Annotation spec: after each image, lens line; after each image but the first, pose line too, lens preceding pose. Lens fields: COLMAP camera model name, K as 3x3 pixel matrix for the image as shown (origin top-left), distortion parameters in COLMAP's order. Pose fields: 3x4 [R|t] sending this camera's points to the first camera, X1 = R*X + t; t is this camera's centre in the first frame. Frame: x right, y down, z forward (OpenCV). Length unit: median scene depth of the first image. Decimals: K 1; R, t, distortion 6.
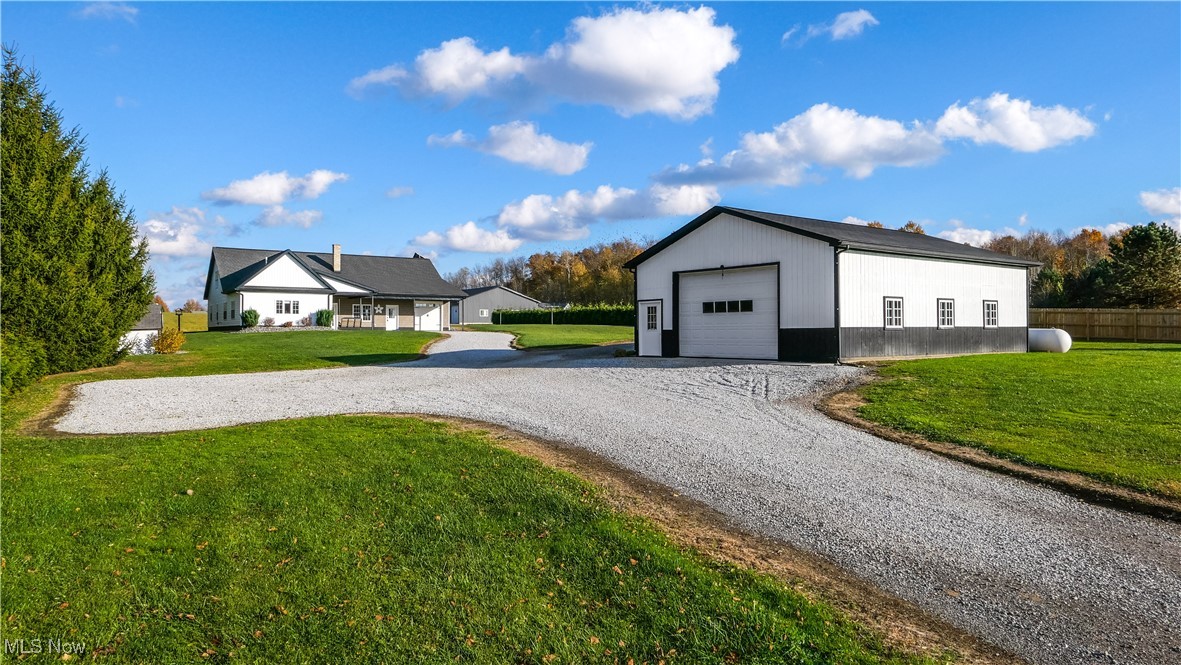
lens RADIAL K [[786.8, 0, 589.4], [0, 786.8, 334.6], [0, 0, 1]] dist [-0.011913, 0.009225]
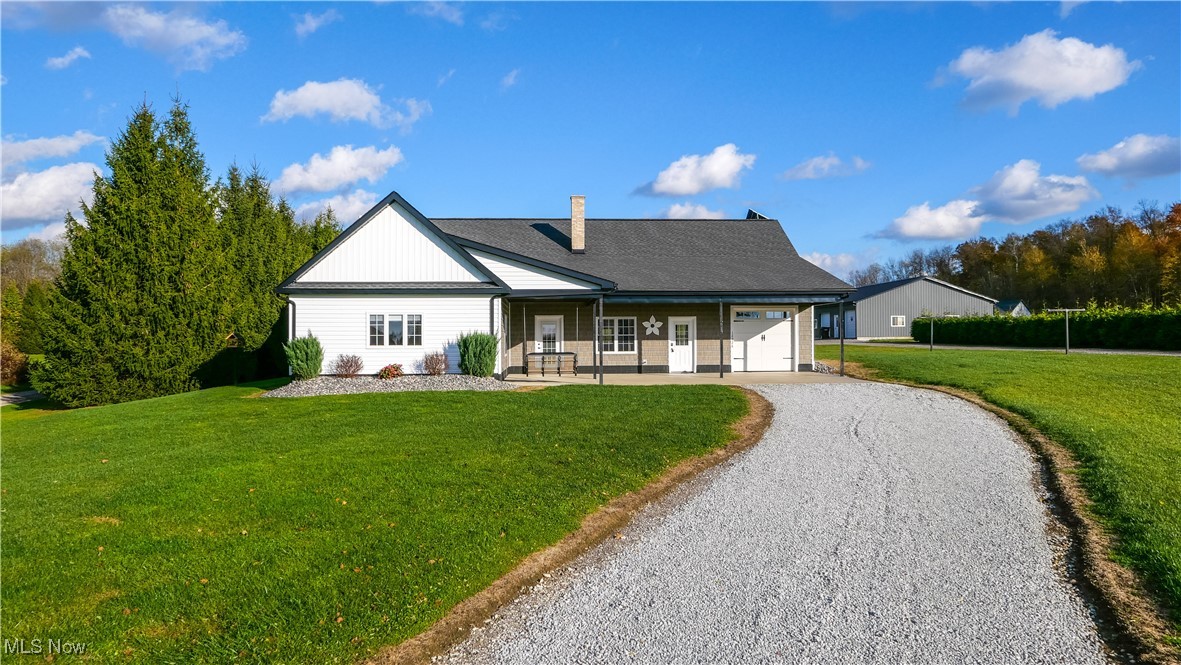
lens RADIAL K [[786.8, 0, 585.0], [0, 786.8, 335.7], [0, 0, 1]] dist [-0.011913, 0.009225]
pose [[0.870784, -0.007581, -0.491607, -0.080838], [0.005841, 0.999970, -0.005073, -0.026252], [0.491630, 0.001546, 0.870803, 0.615106]]
